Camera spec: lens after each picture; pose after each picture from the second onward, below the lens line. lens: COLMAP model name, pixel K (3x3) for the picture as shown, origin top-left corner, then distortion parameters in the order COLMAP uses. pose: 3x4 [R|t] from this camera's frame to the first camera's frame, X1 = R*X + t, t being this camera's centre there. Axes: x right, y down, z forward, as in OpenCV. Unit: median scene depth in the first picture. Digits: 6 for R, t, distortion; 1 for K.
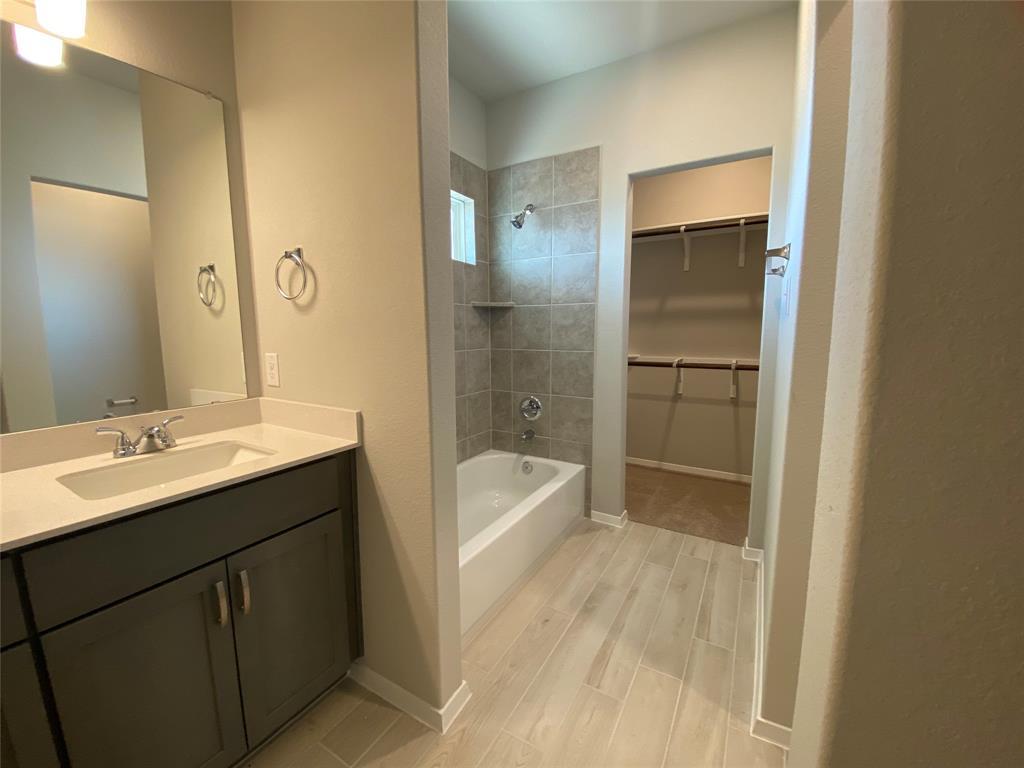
lens RADIAL K [[417.7, 0, 513.2], [0, 417.7, 380.6], [0, 0, 1]] dist [0.063884, -0.041369]
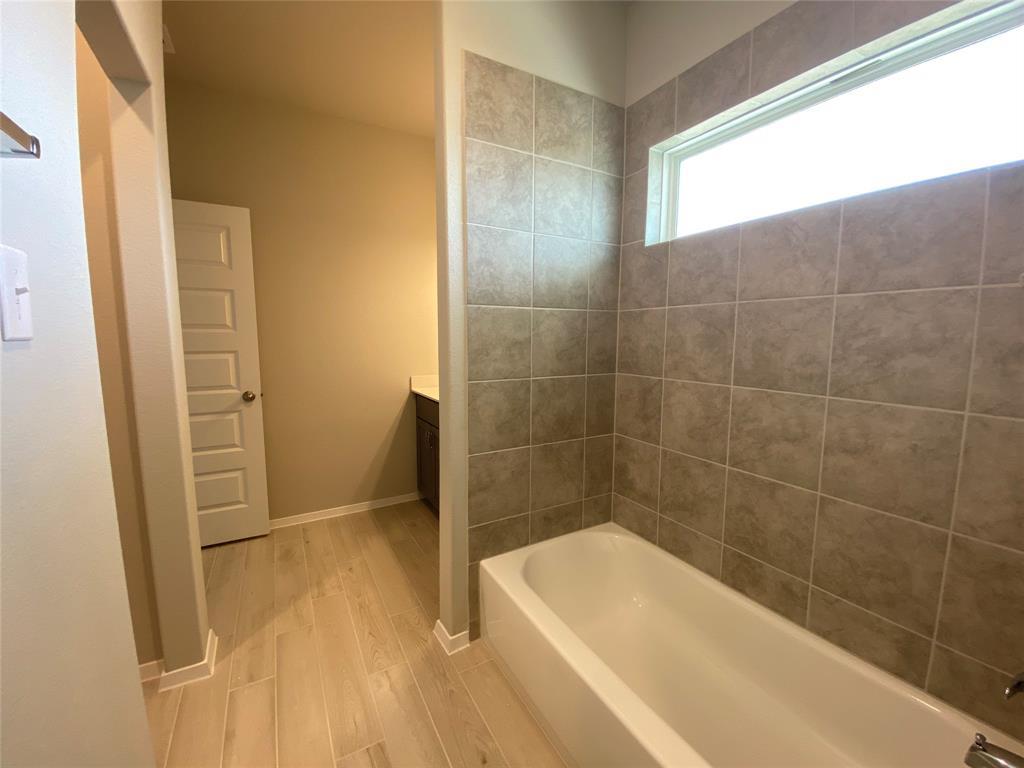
lens RADIAL K [[417.7, 0, 513.2], [0, 417.7, 380.6], [0, 0, 1]] dist [0.063884, -0.041369]
pose [[-0.499334, 0.099850, -0.860637, 0.402038], [-0.105283, 0.978983, 0.174665, -0.124436], [0.859989, 0.177827, -0.478327, 0.842556]]
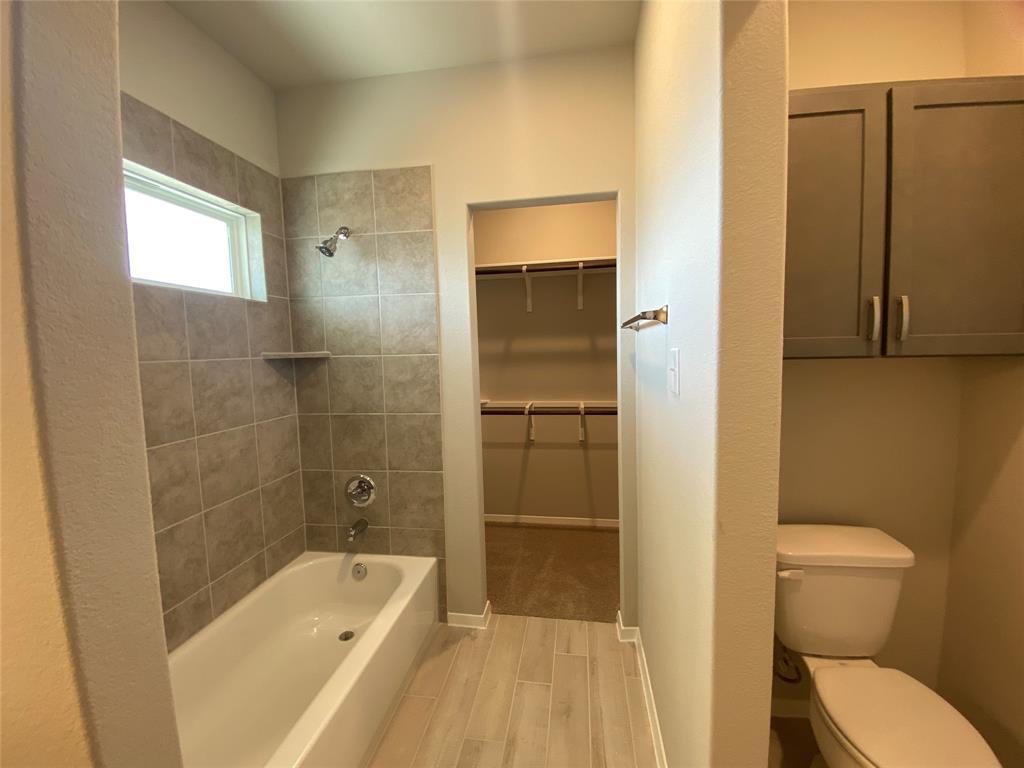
lens RADIAL K [[417.7, 0, 513.2], [0, 417.7, 380.6], [0, 0, 1]] dist [0.063884, -0.041369]
pose [[0.929523, -0.049510, 0.365426, 0.030161], [0.068326, 0.996911, -0.038730, -0.087478], [-0.362379, 0.060969, 0.930034, 0.185763]]
